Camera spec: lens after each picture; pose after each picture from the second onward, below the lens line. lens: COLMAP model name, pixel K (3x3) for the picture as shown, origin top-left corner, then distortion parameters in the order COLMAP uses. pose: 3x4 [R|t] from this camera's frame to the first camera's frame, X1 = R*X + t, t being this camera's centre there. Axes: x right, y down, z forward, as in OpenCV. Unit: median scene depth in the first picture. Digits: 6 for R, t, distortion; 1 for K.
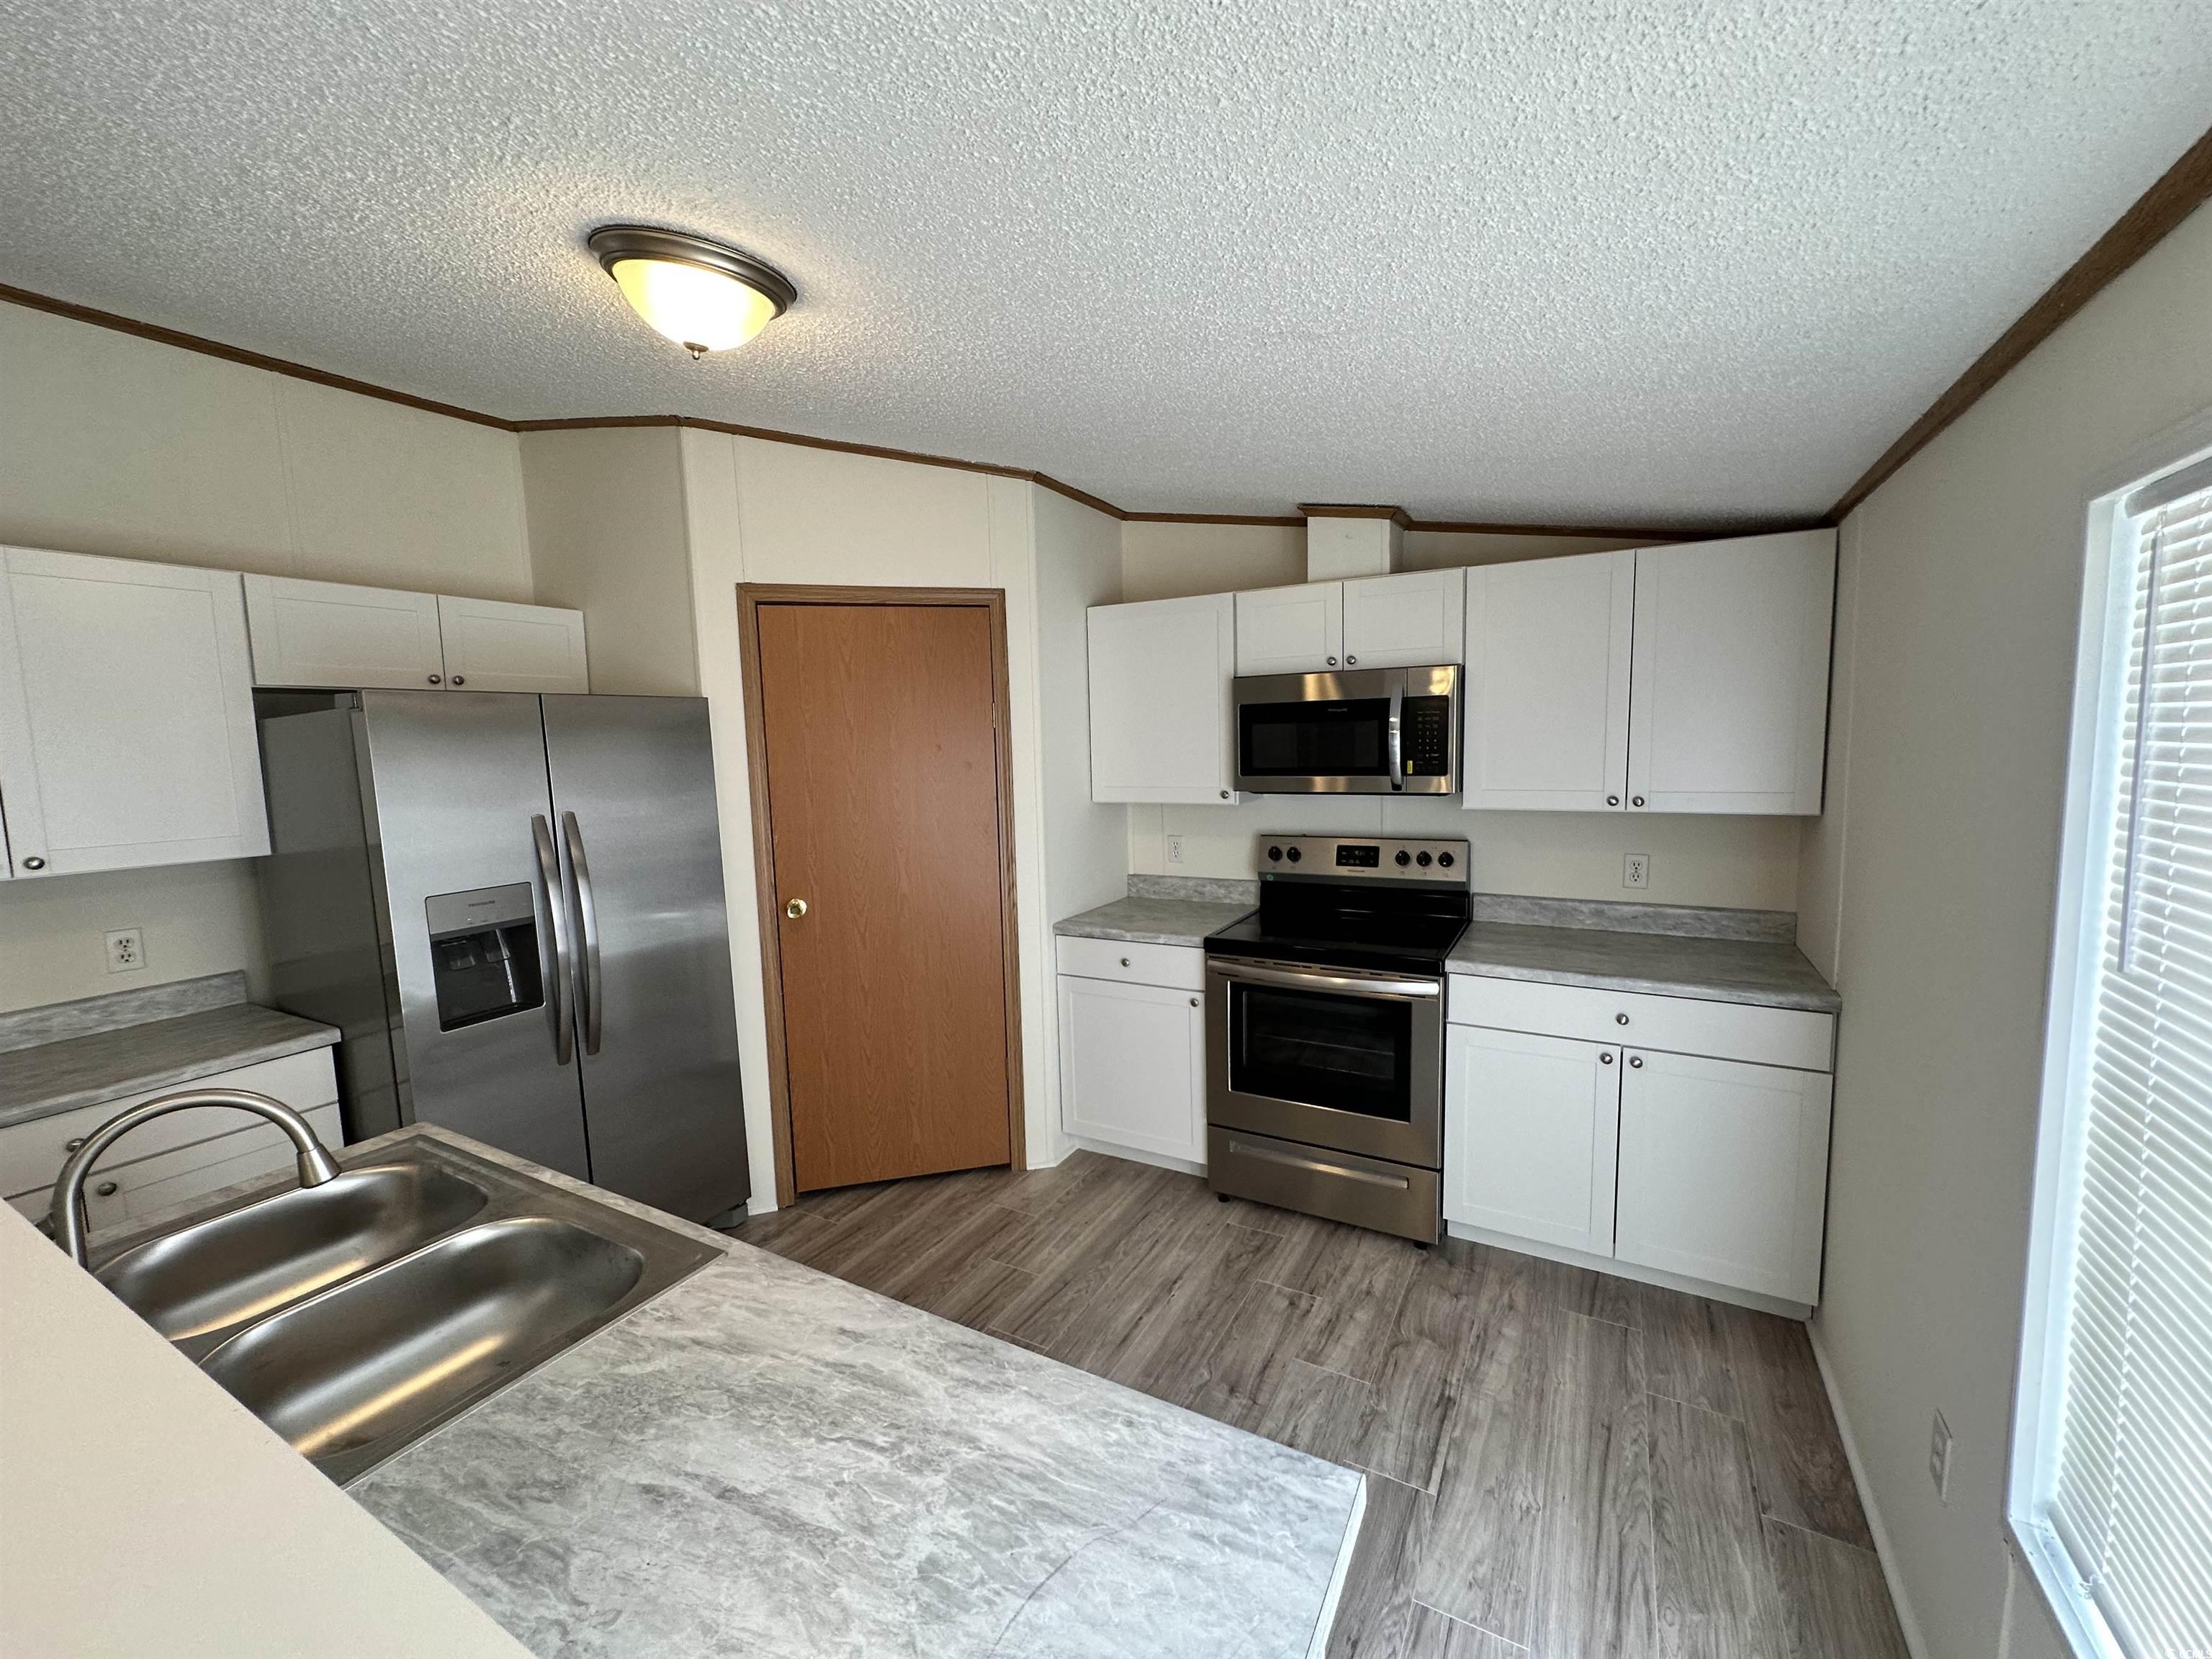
lens RADIAL K [[885.6, 0, 1106.0], [0, 885.6, 829.5], [0, 0, 1]] dist [-0.000654, 0.000042]
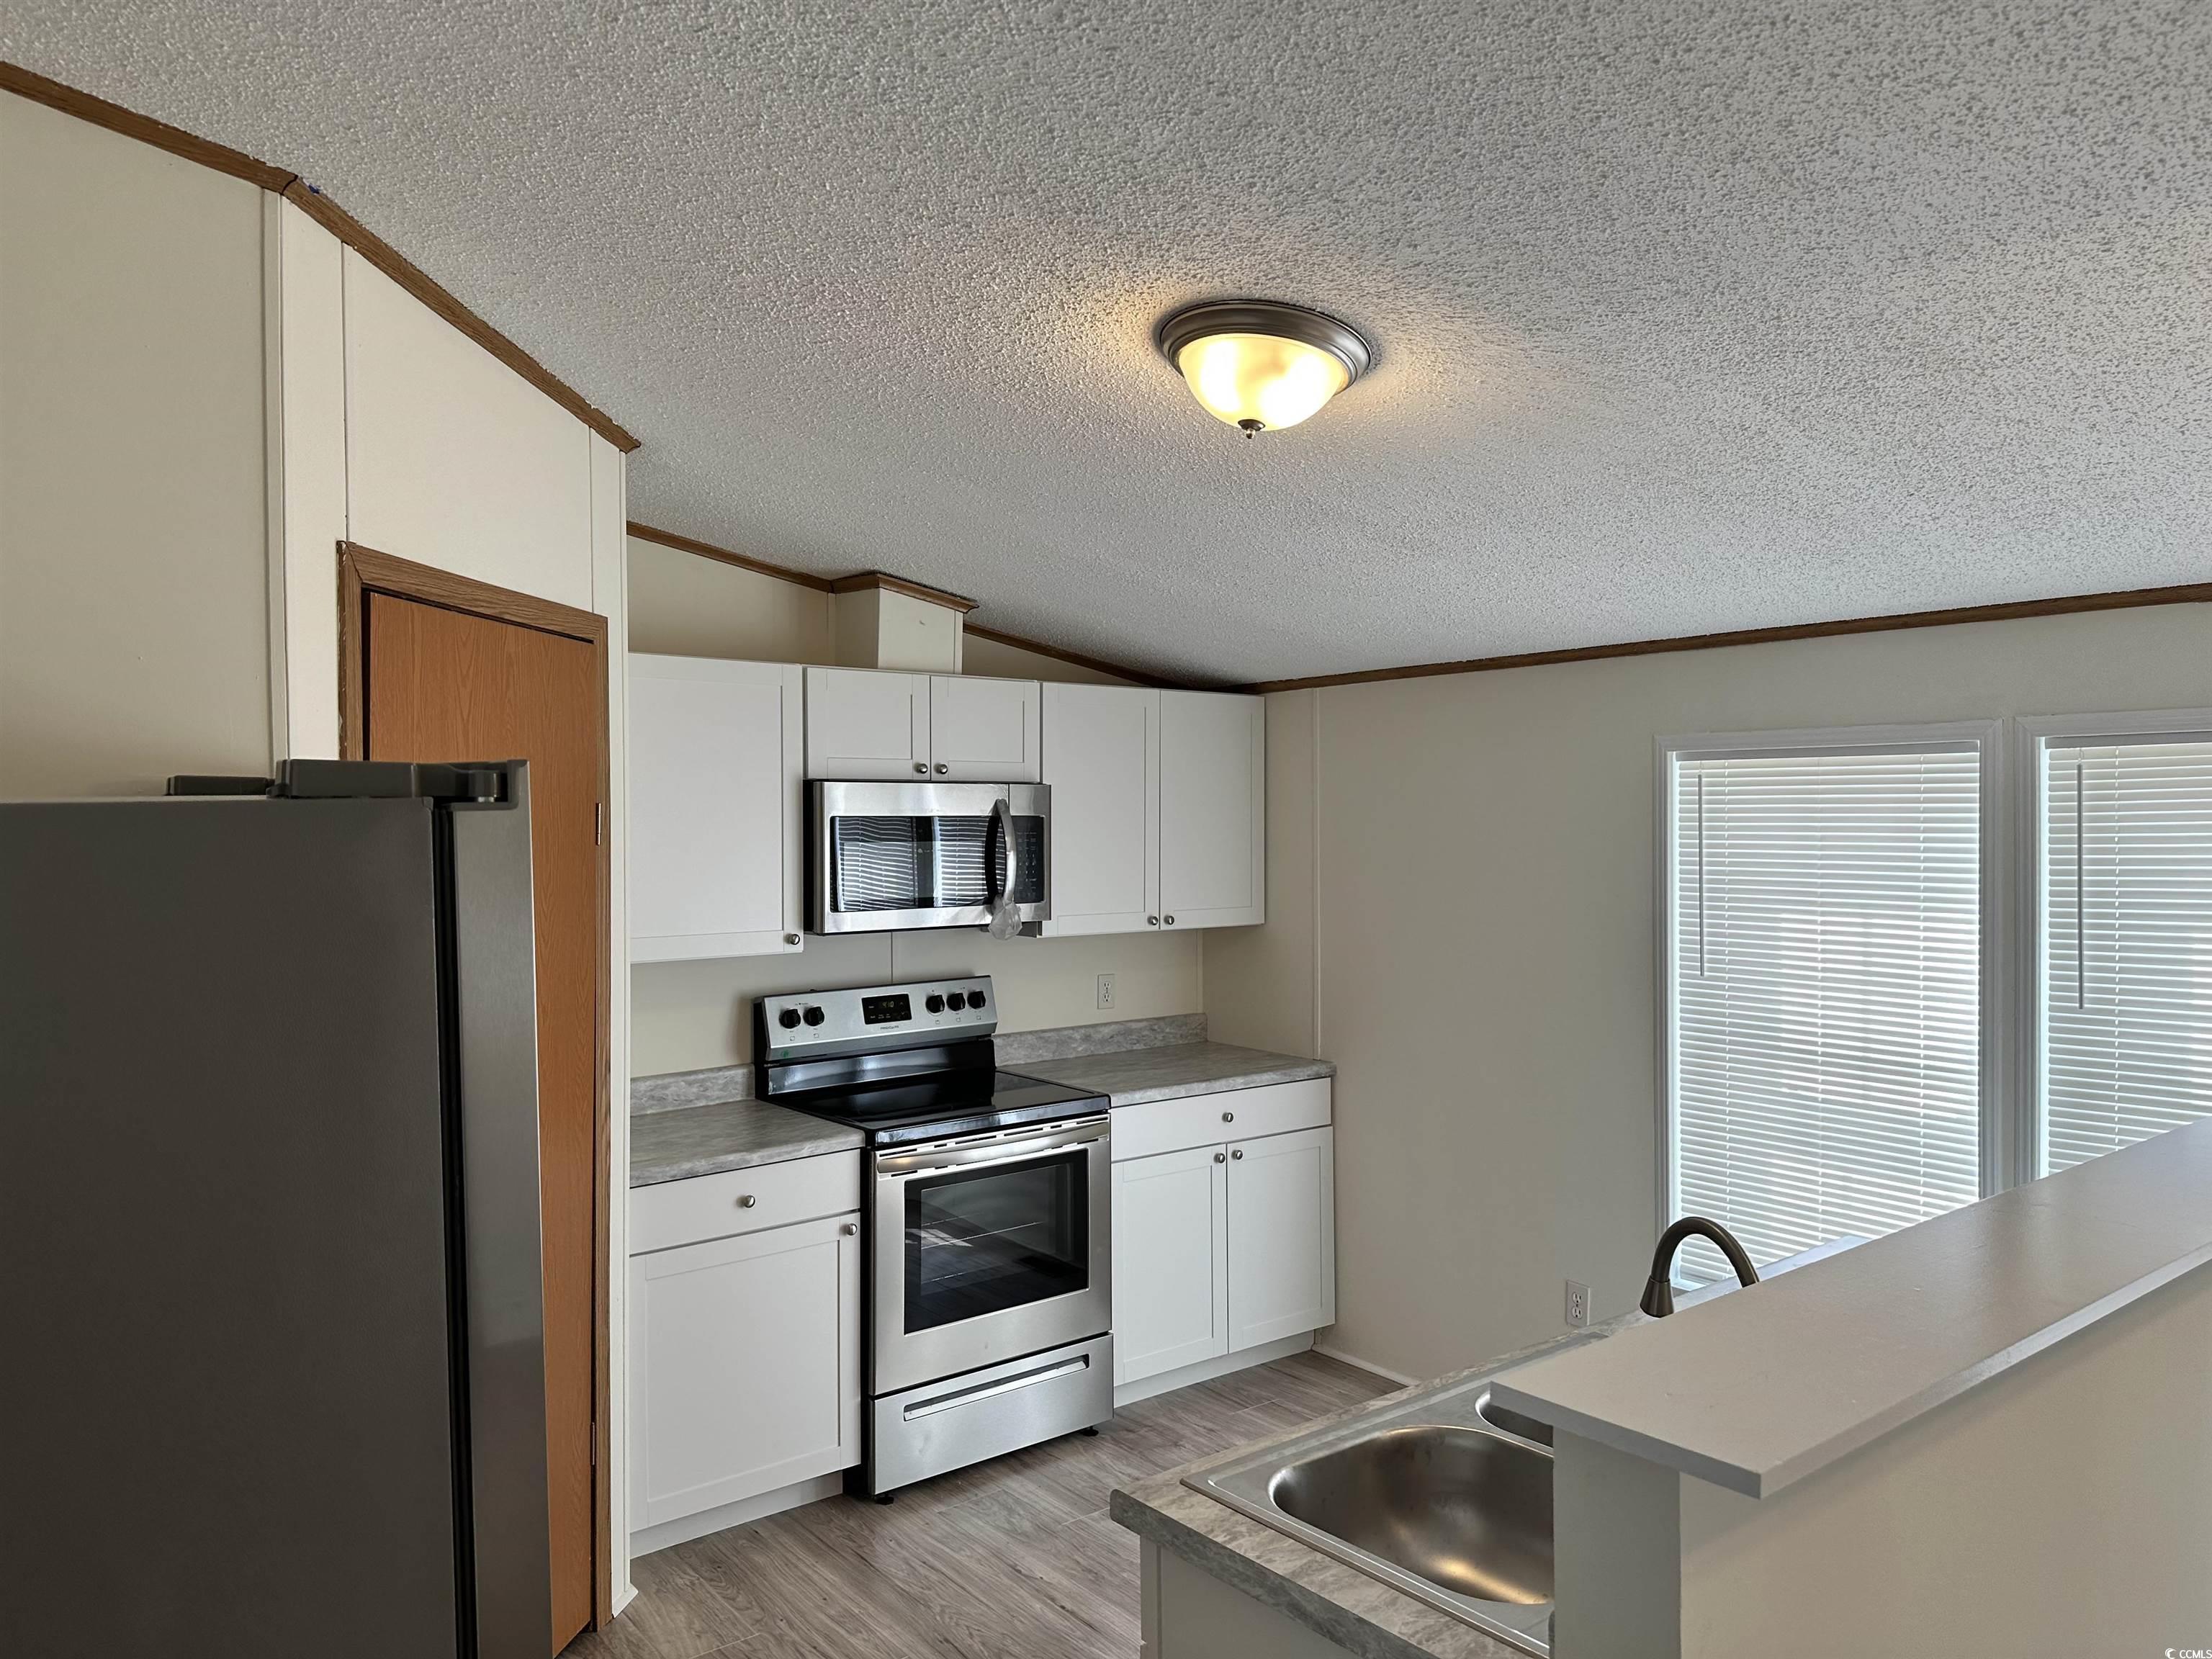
lens RADIAL K [[1533.5, 0, 1106.0], [0, 1533.5, 829.5], [0, 0, 1]] dist [0.136545, -0.195302]
pose [[0.379368, 0.017889, 0.925073, -1.033770], [0.090312, 0.994323, -0.056264, -0.038559], [-0.920828, 0.104890, 0.375599, 0.318166]]
